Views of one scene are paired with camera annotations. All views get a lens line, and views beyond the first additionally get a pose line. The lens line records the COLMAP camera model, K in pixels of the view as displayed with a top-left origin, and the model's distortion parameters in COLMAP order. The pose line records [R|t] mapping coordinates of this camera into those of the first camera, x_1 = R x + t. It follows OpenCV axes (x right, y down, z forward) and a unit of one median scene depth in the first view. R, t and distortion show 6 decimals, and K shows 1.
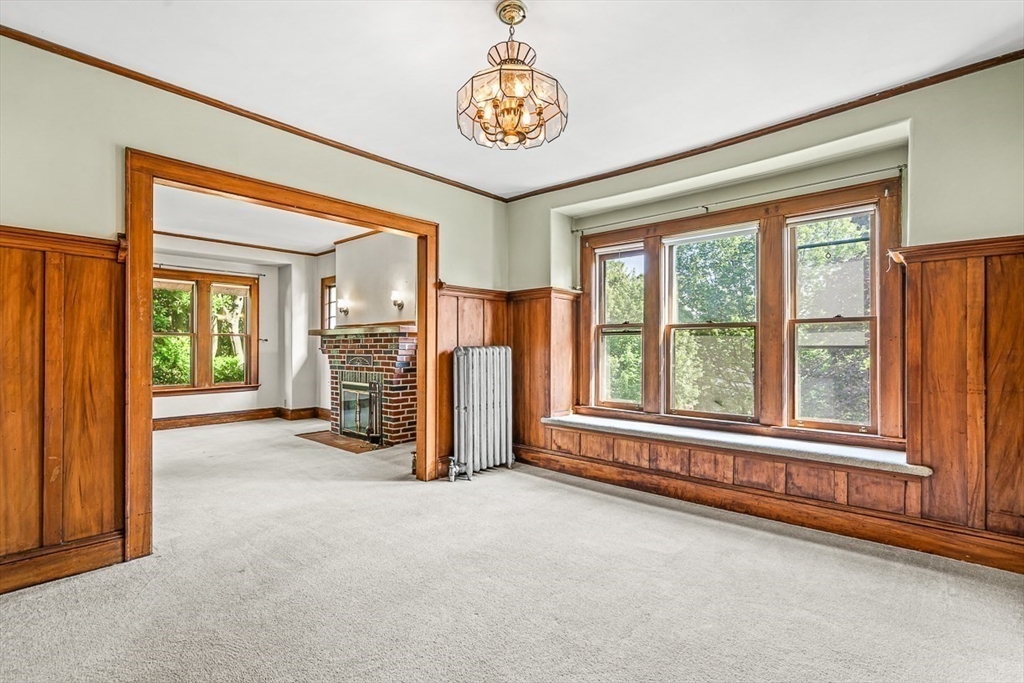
lens RADIAL K [[475.3, 0, 510.3], [0, 475.3, 344.1], [0, 0, 1]] dist [-0.002924, 0.000846]
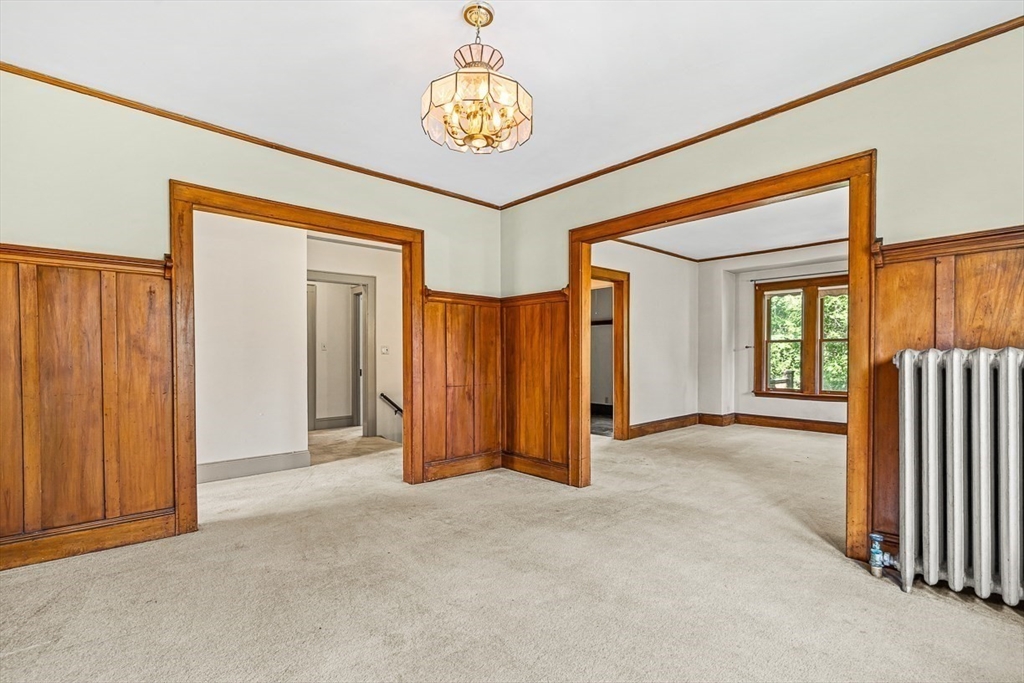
lens RADIAL K [[475.3, 0, 515.9], [0, 475.3, 359.6], [0, 0, 1]] dist [-0.002924, 0.000846]
pose [[-0.107943, 0.005748, -0.994141, 0.335440], [0.012622, 0.999911, 0.004411, 0.006812], [0.994077, -0.012072, -0.108005, 0.402977]]
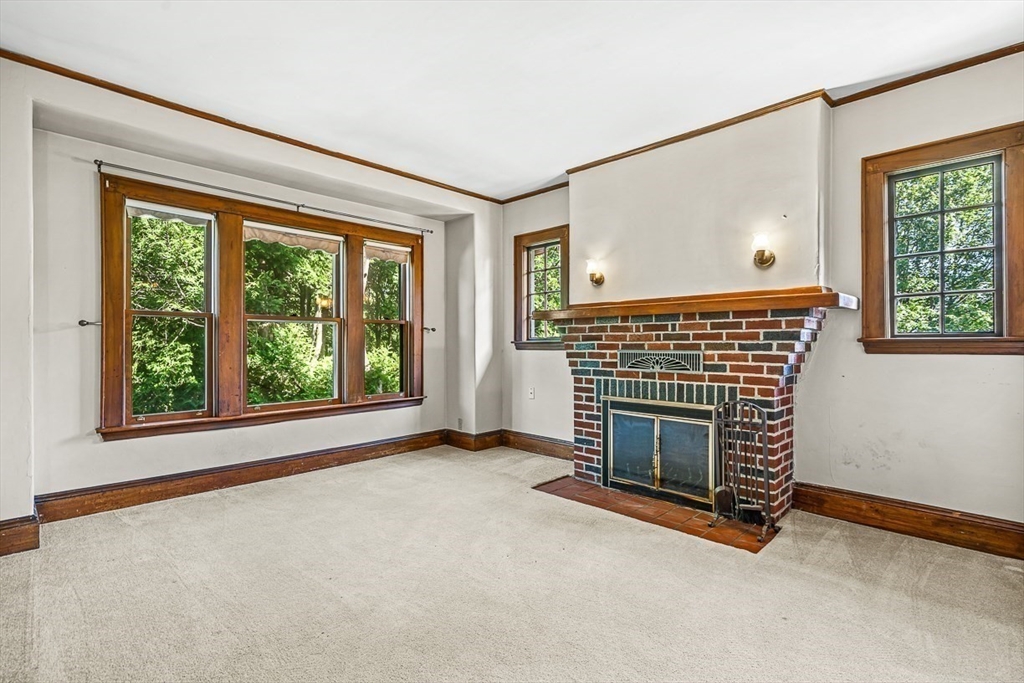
lens RADIAL K [[475.3, 0, 517.0], [0, 475.3, 340.3], [0, 0, 1]] dist [-0.002924, 0.000846]
pose [[0.999390, -0.003712, -0.034726, -0.428484], [0.003787, 0.999991, 0.002082, 0.006595], [0.034718, -0.002213, 0.999395, 0.388741]]
